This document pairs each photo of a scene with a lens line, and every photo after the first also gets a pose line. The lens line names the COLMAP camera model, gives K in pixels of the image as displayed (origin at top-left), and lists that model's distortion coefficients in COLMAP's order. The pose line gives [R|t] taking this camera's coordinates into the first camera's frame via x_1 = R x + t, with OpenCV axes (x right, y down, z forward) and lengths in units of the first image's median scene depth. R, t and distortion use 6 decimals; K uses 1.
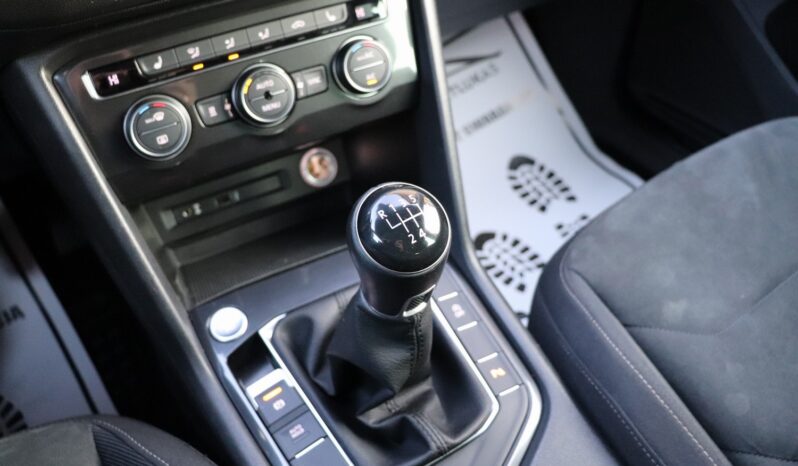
lens RADIAL K [[652.9, 0, 392.8], [0, 652.9, 236.0], [0, 0, 1]] dist [-0.177053, 0.143529]
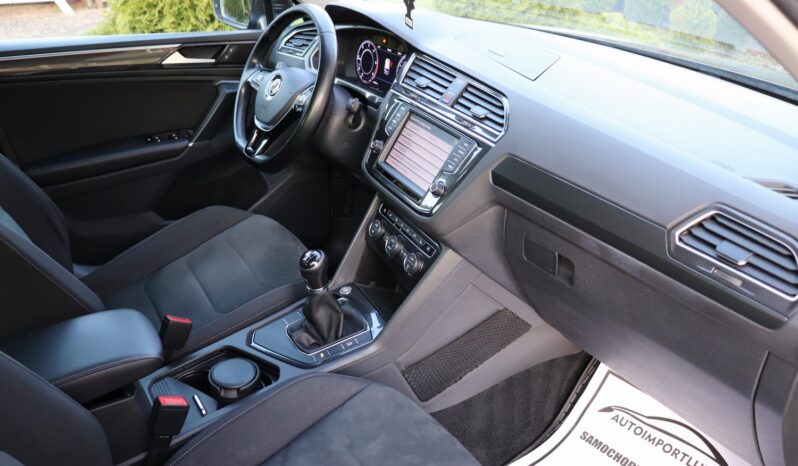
lens RADIAL K [[652.9, 0, 397.8], [0, 652.9, 230.7], [0, 0, 1]] dist [-0.177053, 0.143529]
pose [[-0.005410, 0.478371, -0.878141, 2.226506], [-0.720087, 0.607464, 0.335354, -1.199908], [0.693862, 0.634153, 0.341183, 0.002609]]
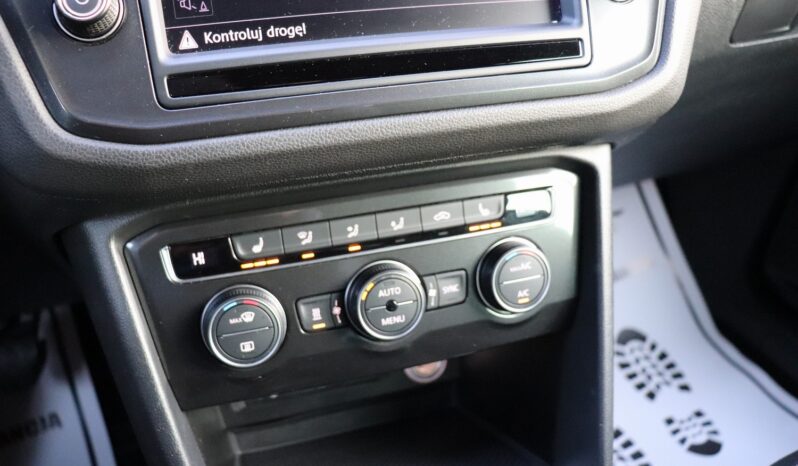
lens RADIAL K [[652.9, 0, 391.2], [0, 652.9, 228.2], [0, 0, 1]] dist [-0.177053, 0.143529]
pose [[0.982901, 0.142109, -0.117096, -0.112729], [-0.159322, 0.975161, -0.153872, -0.182915], [0.092321, 0.169897, 0.981128, 0.217796]]
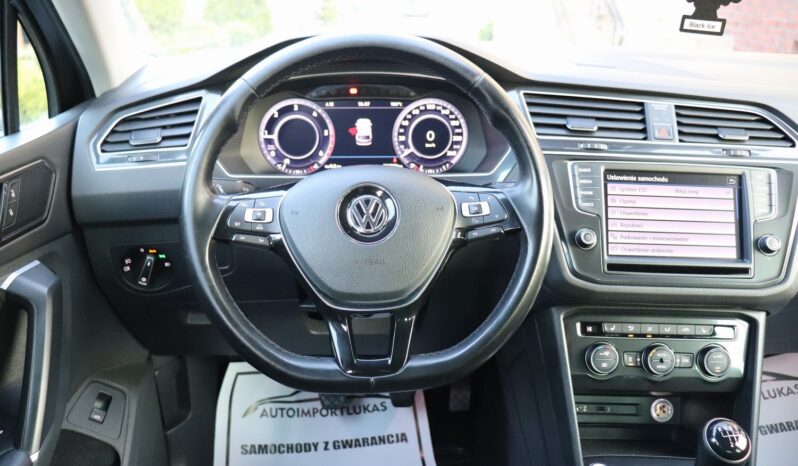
lens RADIAL K [[652.9, 0, 392.4], [0, 652.9, 234.5], [0, 0, 1]] dist [-0.177053, 0.143529]
pose [[0.863072, 0.233232, -0.448007, -0.125941], [-0.382451, 0.881144, -0.278057, 0.271787], [0.329907, 0.411324, 0.849691, -0.986024]]
